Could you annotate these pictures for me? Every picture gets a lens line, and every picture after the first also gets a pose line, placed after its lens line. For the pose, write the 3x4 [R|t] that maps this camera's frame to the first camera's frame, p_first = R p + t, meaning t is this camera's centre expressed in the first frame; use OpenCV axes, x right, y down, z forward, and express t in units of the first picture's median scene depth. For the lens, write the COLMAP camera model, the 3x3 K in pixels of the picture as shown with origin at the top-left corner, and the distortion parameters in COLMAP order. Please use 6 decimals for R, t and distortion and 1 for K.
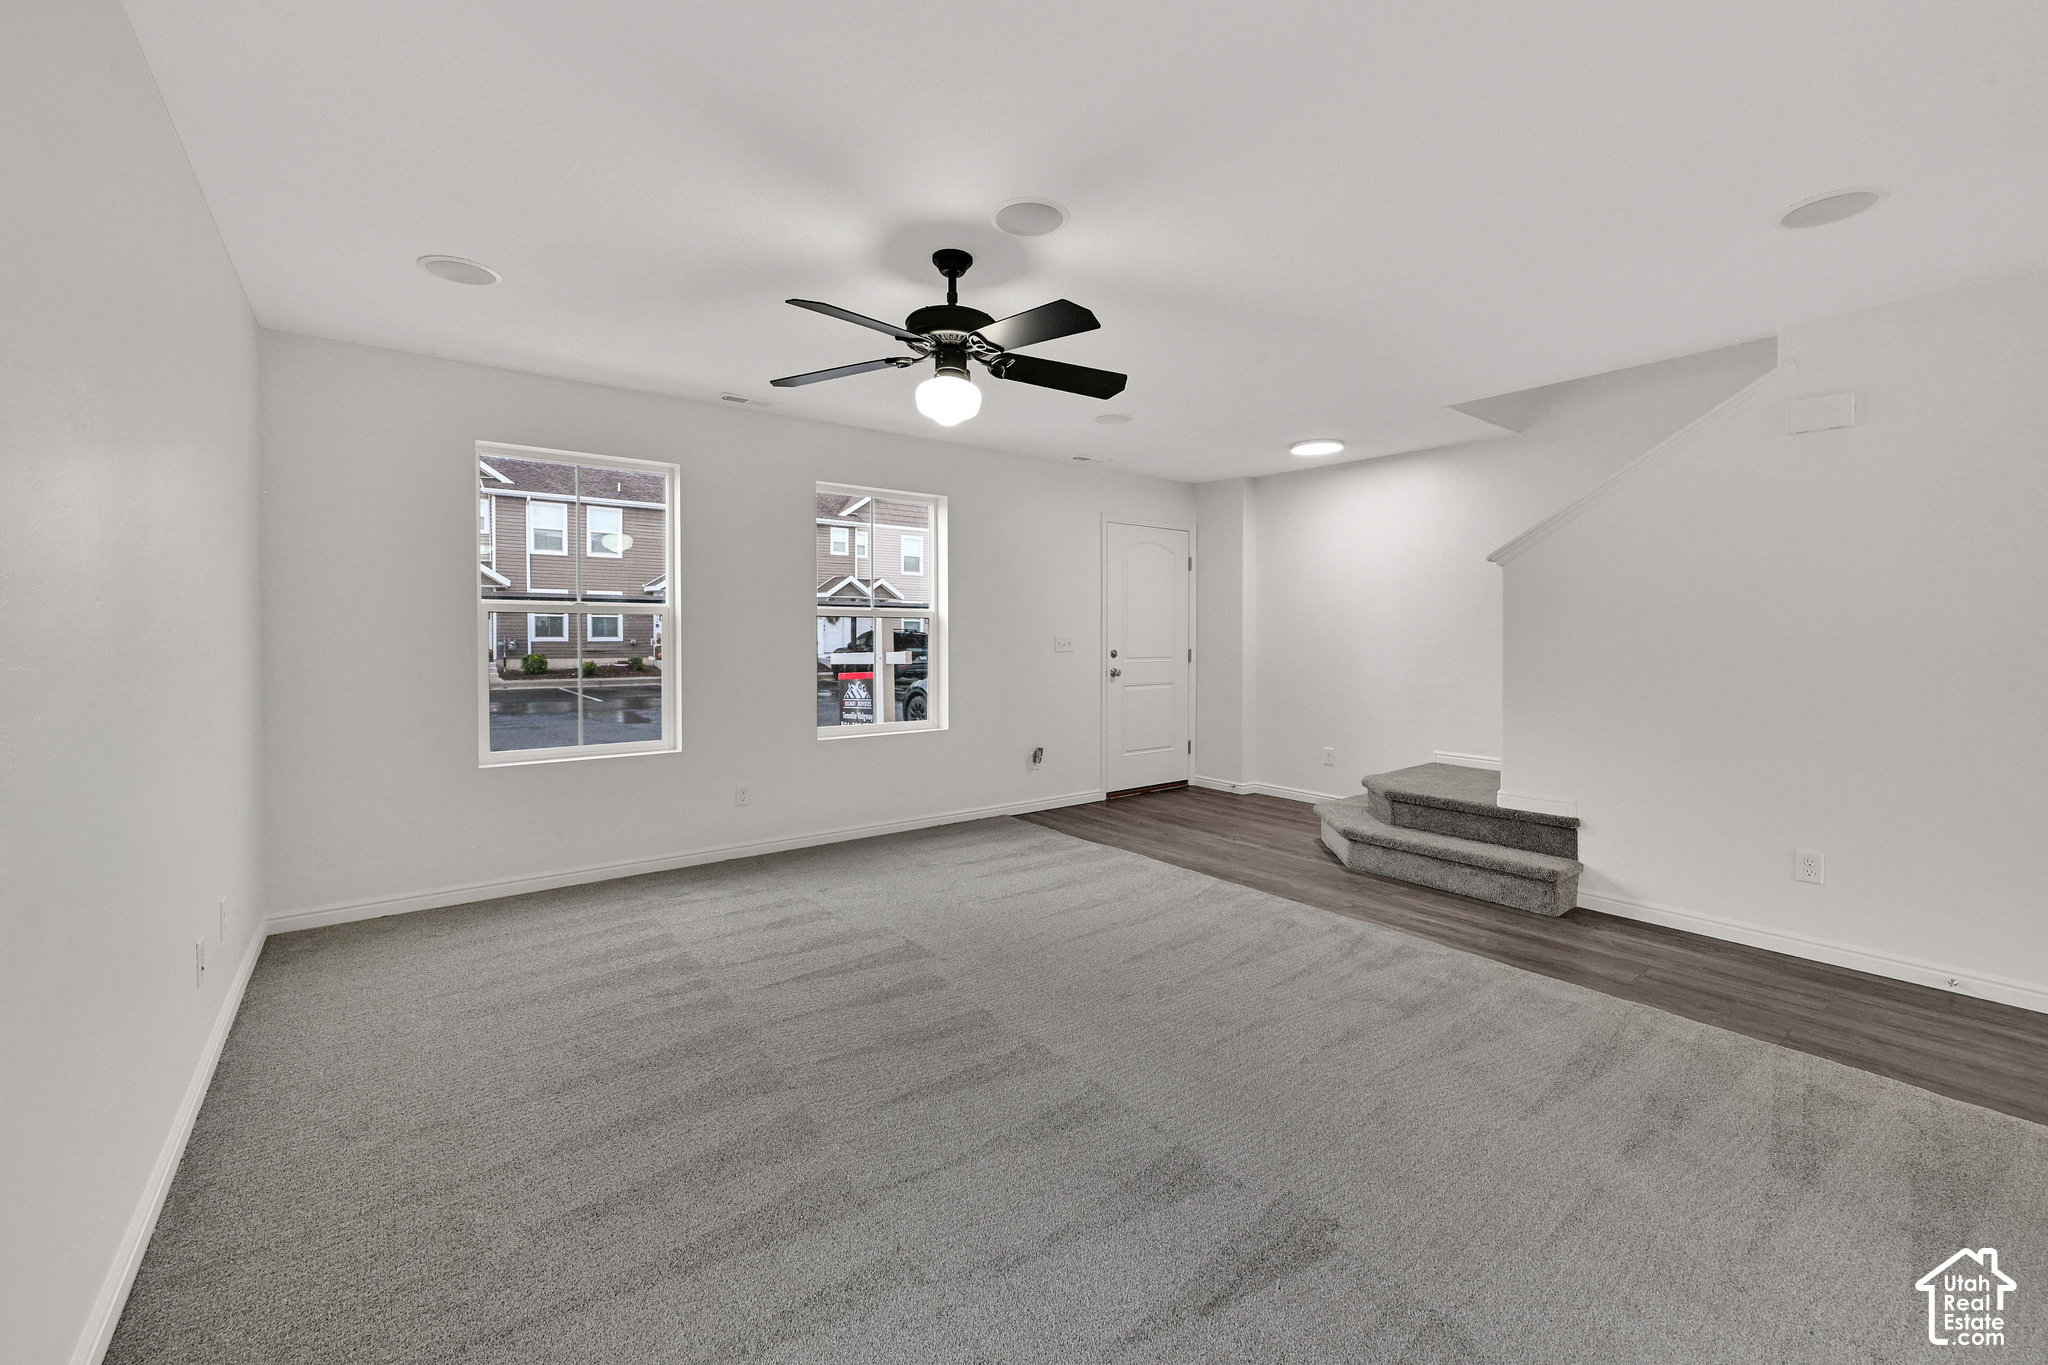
lens RADIAL K [[827.2, 0, 1028.1], [0, 827.2, 697.2], [0, 0, 1]] dist [0.002033, 0.000691]
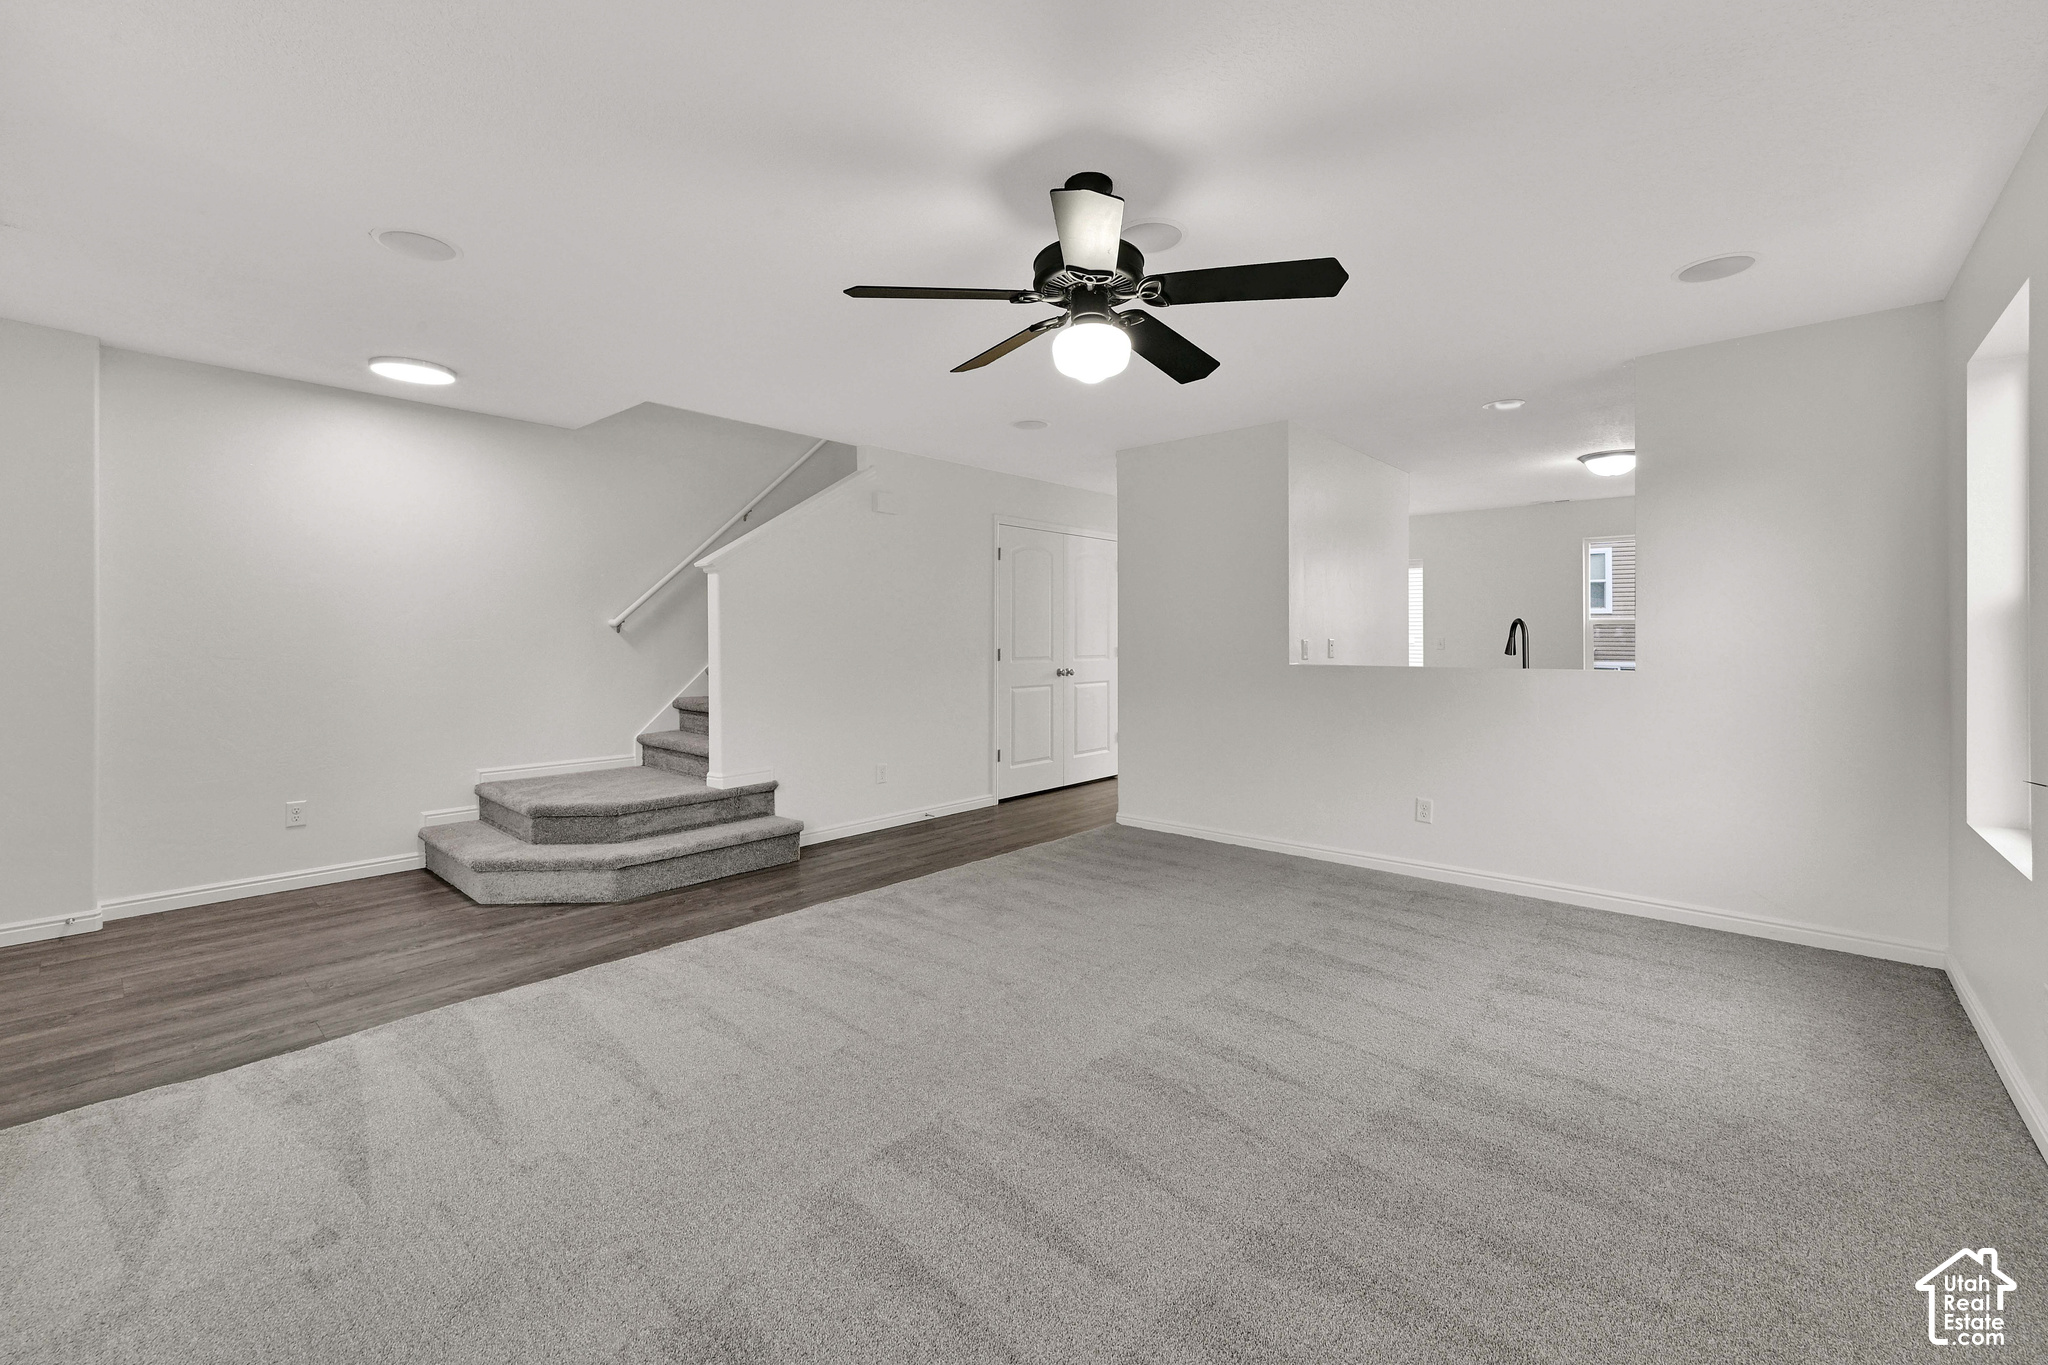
lens RADIAL K [[845.8, 0, 1035.5], [0, 845.8, 640.4], [0, 0, 1]] dist [-0.001572, -0.000332]
pose [[-0.188961, -0.001795, 0.981983, -0.687516], [0.075224, 0.997033, 0.016298, -0.054426], [-0.979099, 0.076948, -0.188265, 0.916691]]
